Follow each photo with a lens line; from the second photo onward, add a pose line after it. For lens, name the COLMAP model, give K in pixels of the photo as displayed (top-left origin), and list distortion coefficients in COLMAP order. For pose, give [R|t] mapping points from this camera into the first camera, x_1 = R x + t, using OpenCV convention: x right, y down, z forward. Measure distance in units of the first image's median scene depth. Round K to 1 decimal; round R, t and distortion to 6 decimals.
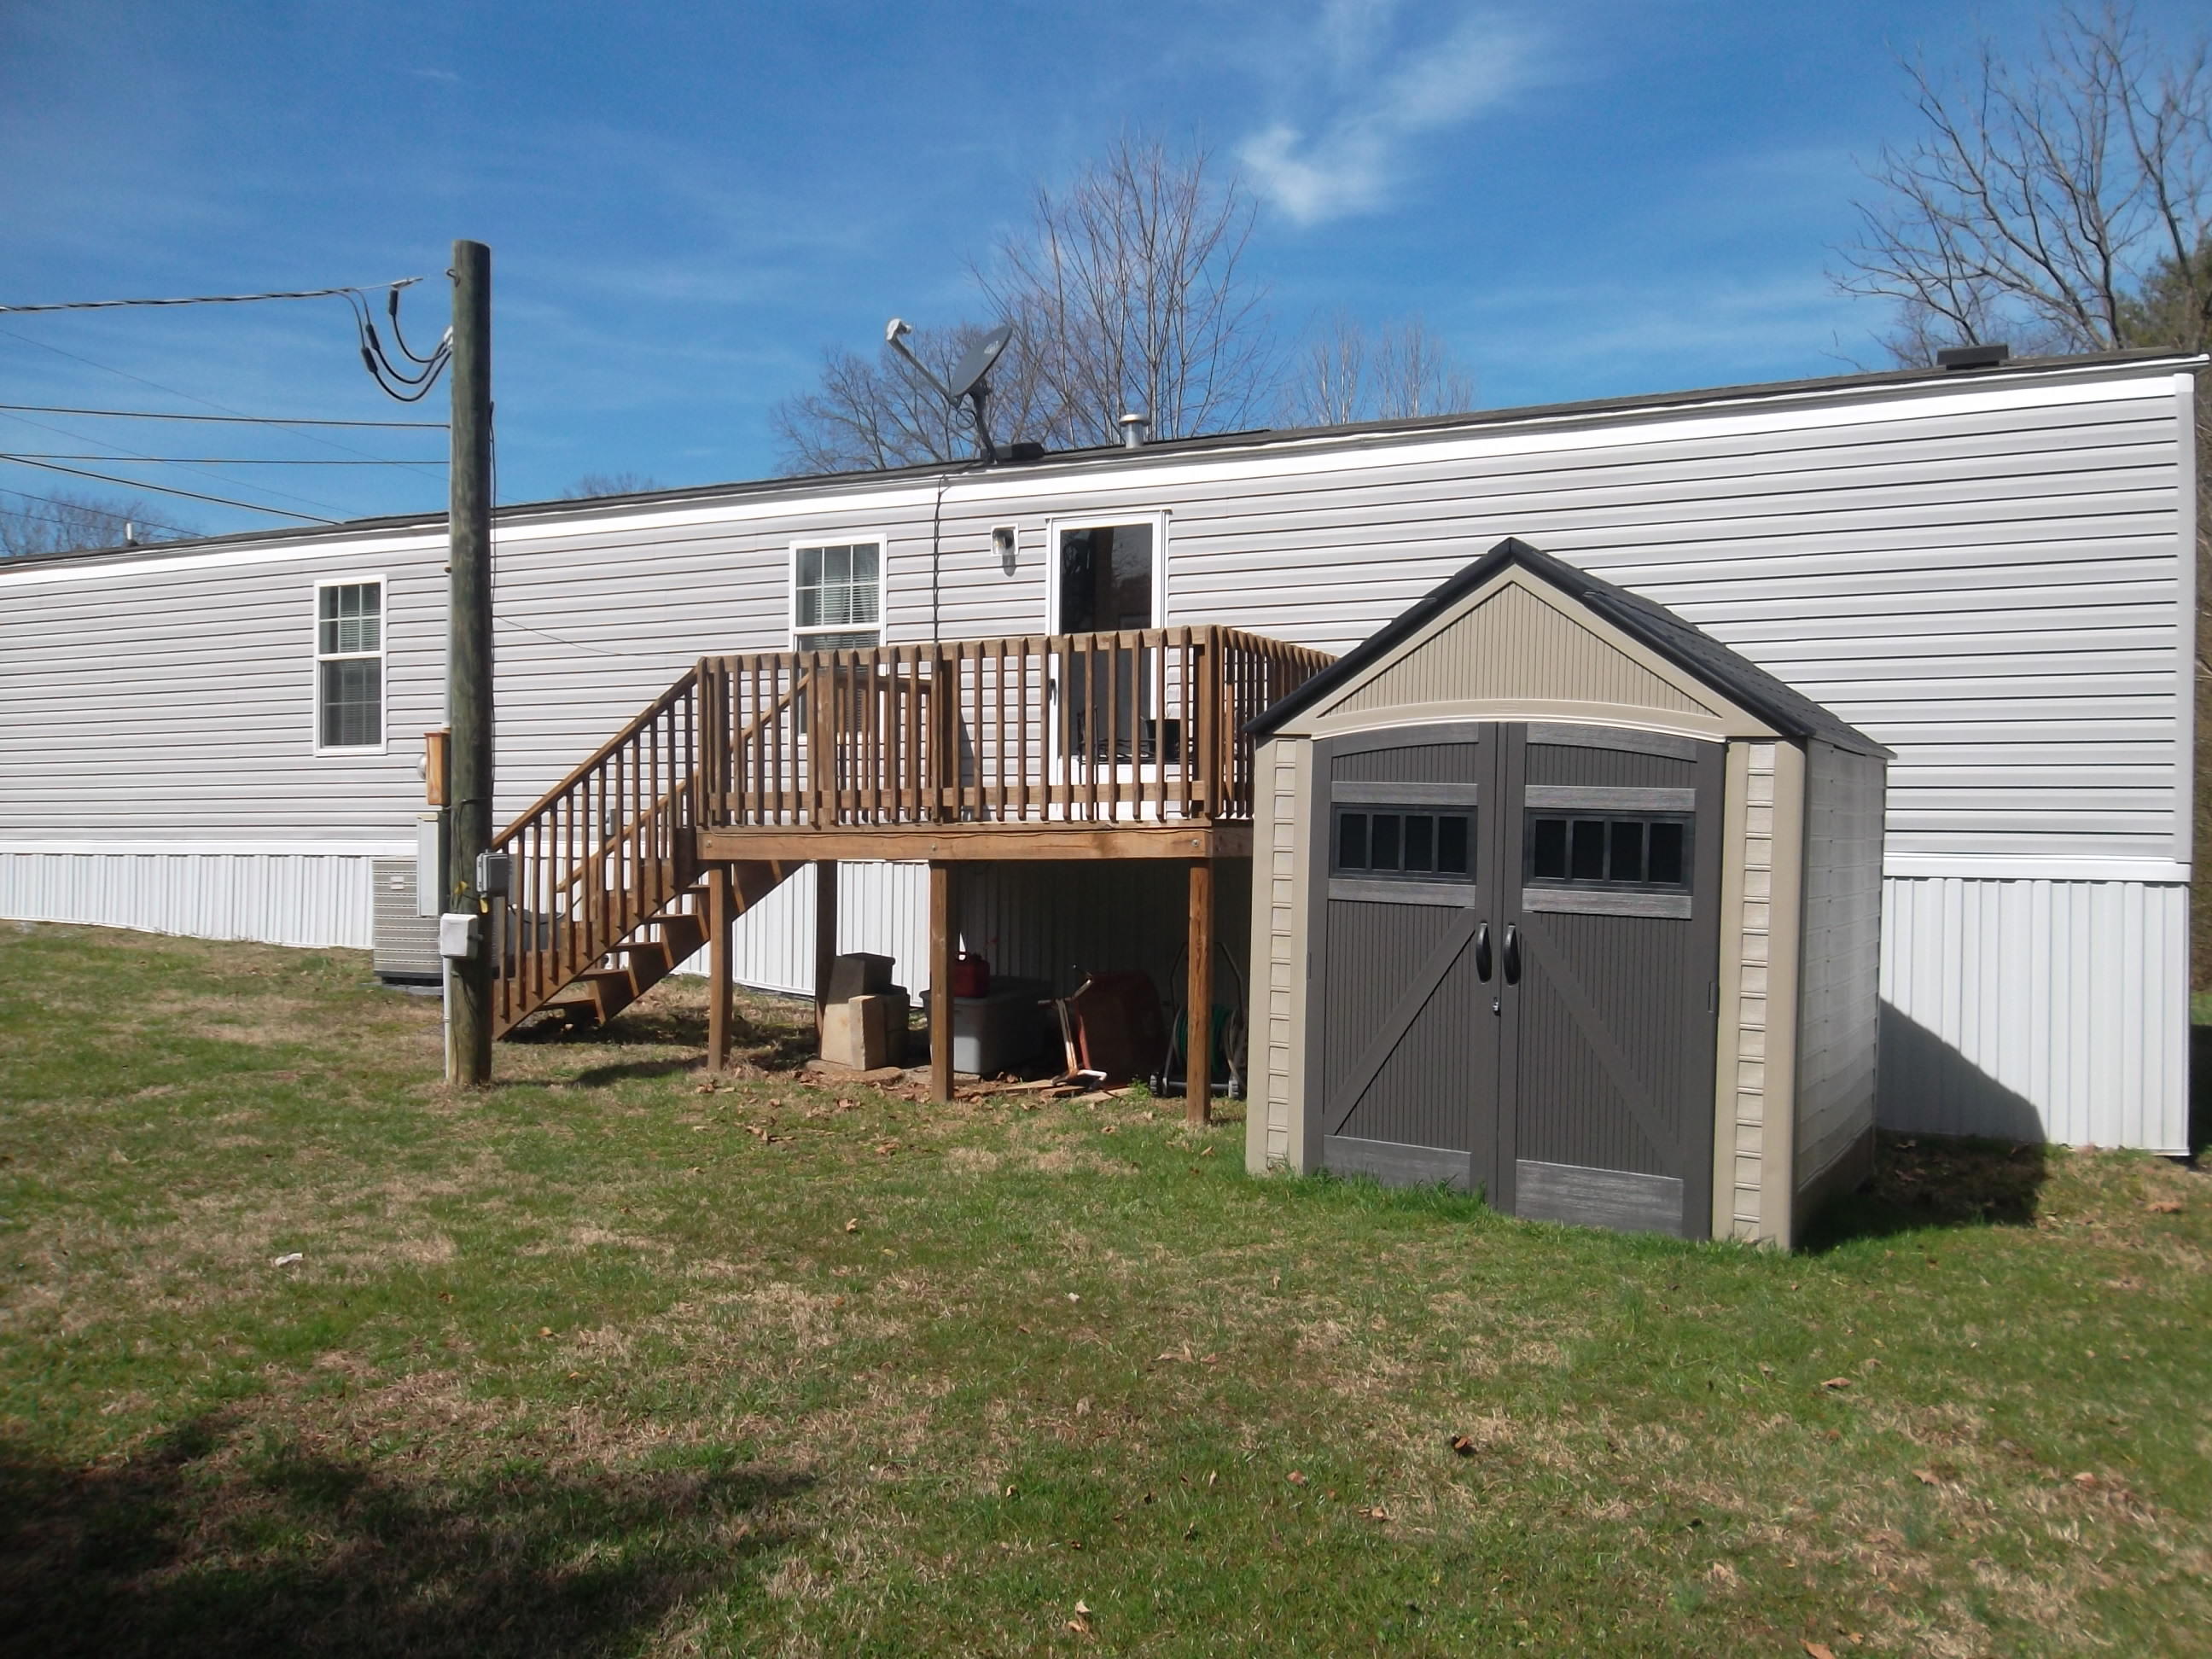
lens RADIAL K [[1811.5, 0, 1113.5], [0, 1811.5, 828.8], [0, 0, 1]] dist [0.015360, 0.001887]
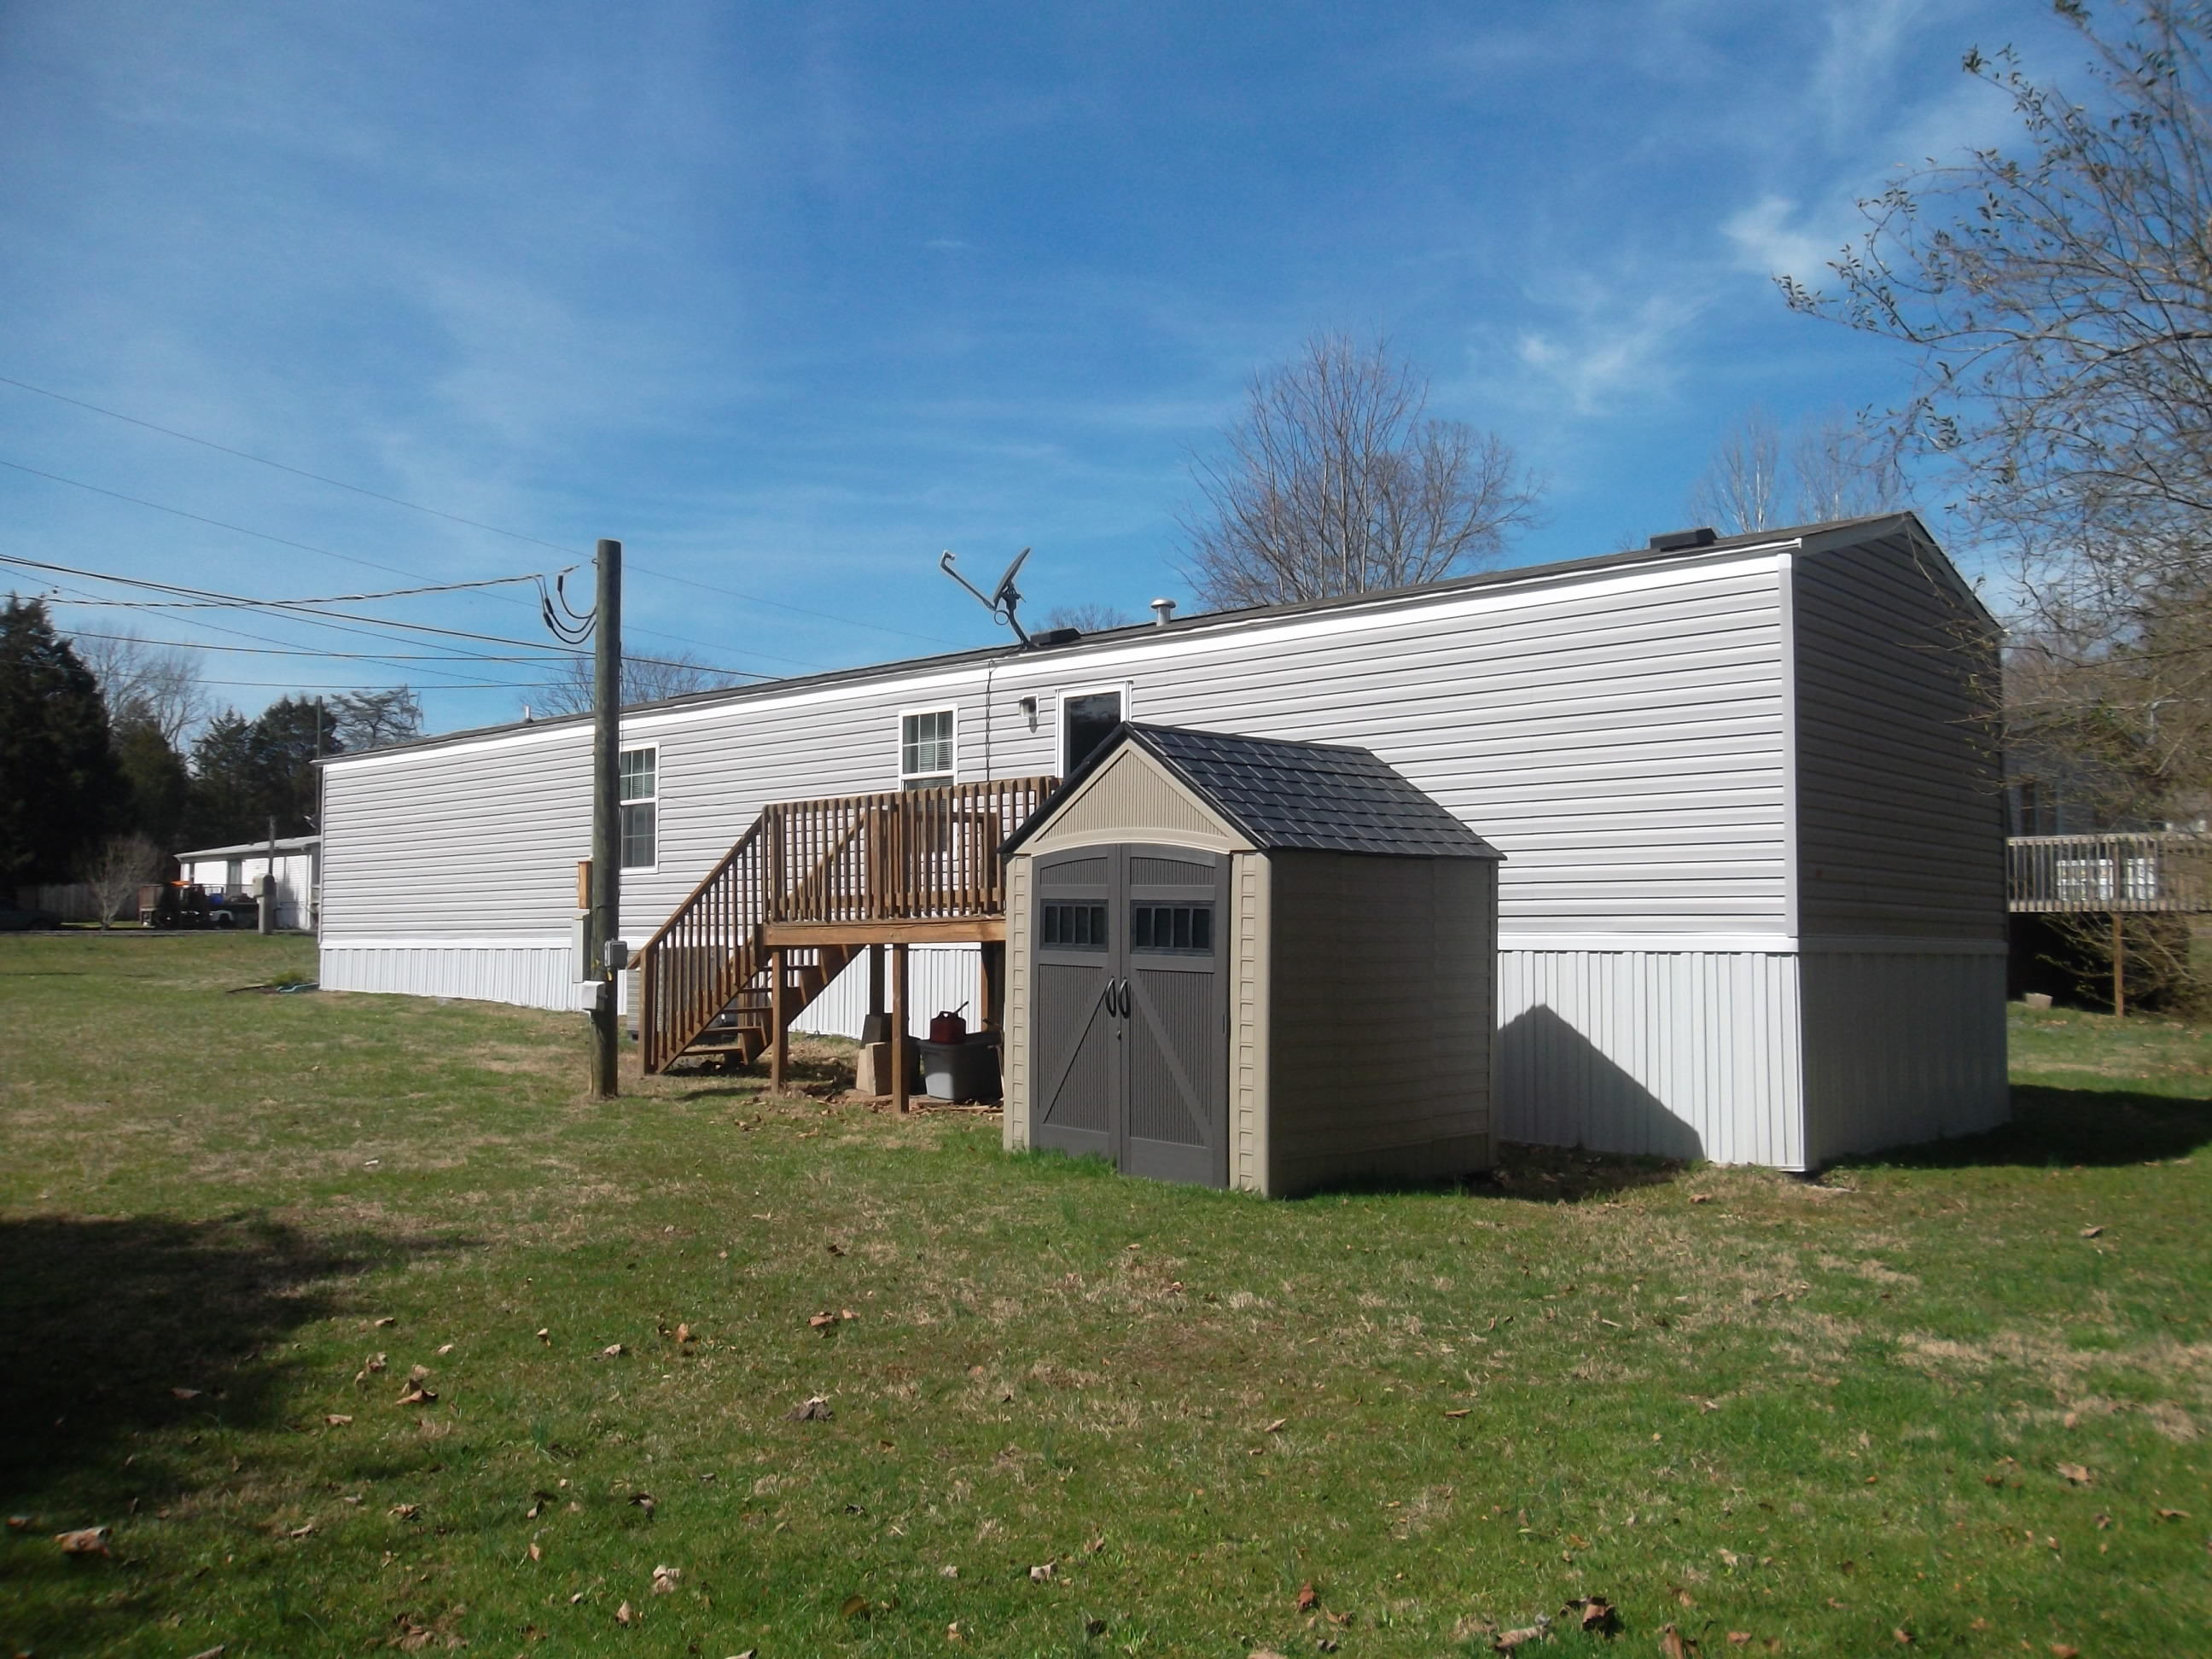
lens RADIAL K [[1811.5, 0, 1097.2], [0, 1811.5, 823.3], [0, 0, 1]] dist [0.015360, 0.001887]
pose [[0.961242, -0.025427, -0.274530, 0.381790], [0.008710, 0.998042, -0.061943, 0.010838], [0.275567, 0.057151, 0.959581, -0.282341]]
